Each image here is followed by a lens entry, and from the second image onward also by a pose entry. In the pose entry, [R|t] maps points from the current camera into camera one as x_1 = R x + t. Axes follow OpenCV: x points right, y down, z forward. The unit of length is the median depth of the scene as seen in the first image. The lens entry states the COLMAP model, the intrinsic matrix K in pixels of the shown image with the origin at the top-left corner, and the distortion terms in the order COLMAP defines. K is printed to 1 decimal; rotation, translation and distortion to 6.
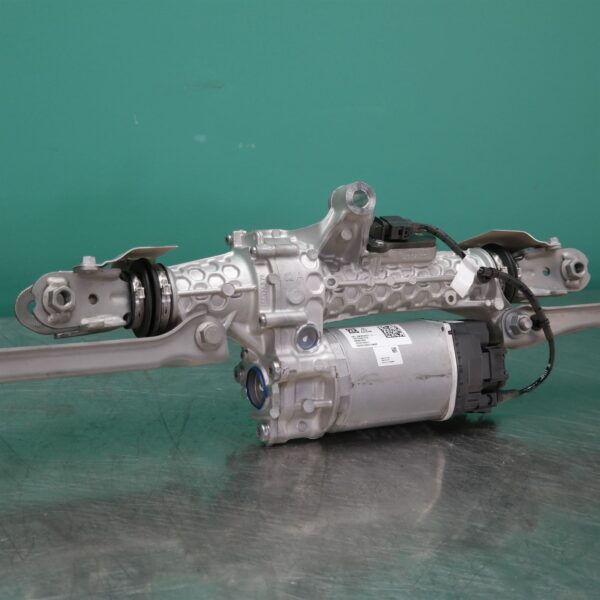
lens RADIAL K [[1023.7, 0, 300.0], [0, 1023.7, 300.0], [0, 0, 1]] dist [-0.023407, -0.064919]
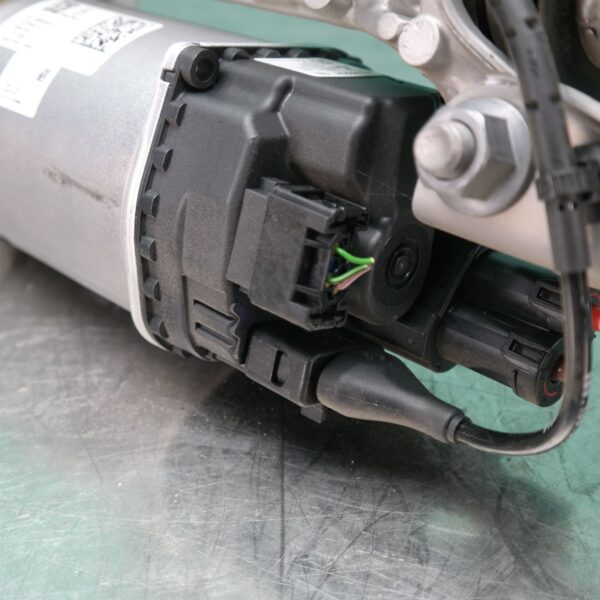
lens RADIAL K [[1023.7, 0, 300.0], [0, 1023.7, 300.0], [0, 0, 1]] dist [-0.023407, -0.064919]
pose [[0.335441, 0.387576, -0.858641, 0.457950], [-0.219293, 0.918536, 0.328941, -0.014442], [0.916182, 0.077954, 0.393107, 0.968733]]
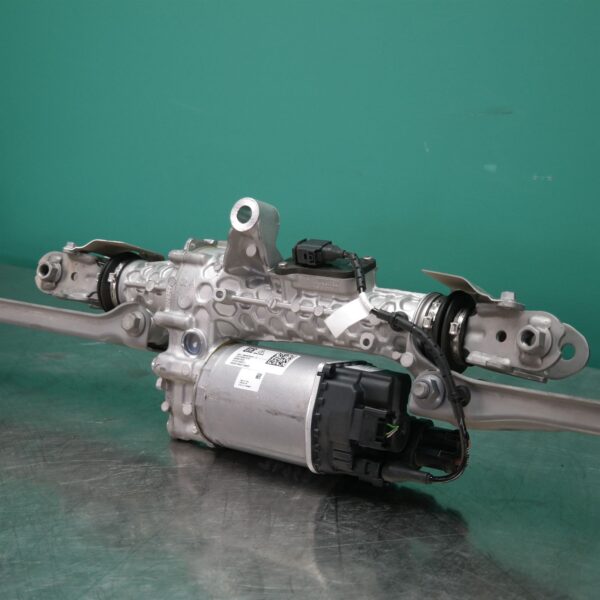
lens RADIAL K [[1023.7, 0, 300.0], [0, 1023.7, 300.0], [0, 0, 1]] dist [-0.023407, -0.064919]
pose [[0.472420, 0.125478, -0.872396, 0.944770], [-0.174295, 0.983567, 0.047084, -0.073075], [0.863968, 0.129810, 0.486527, 0.573573]]
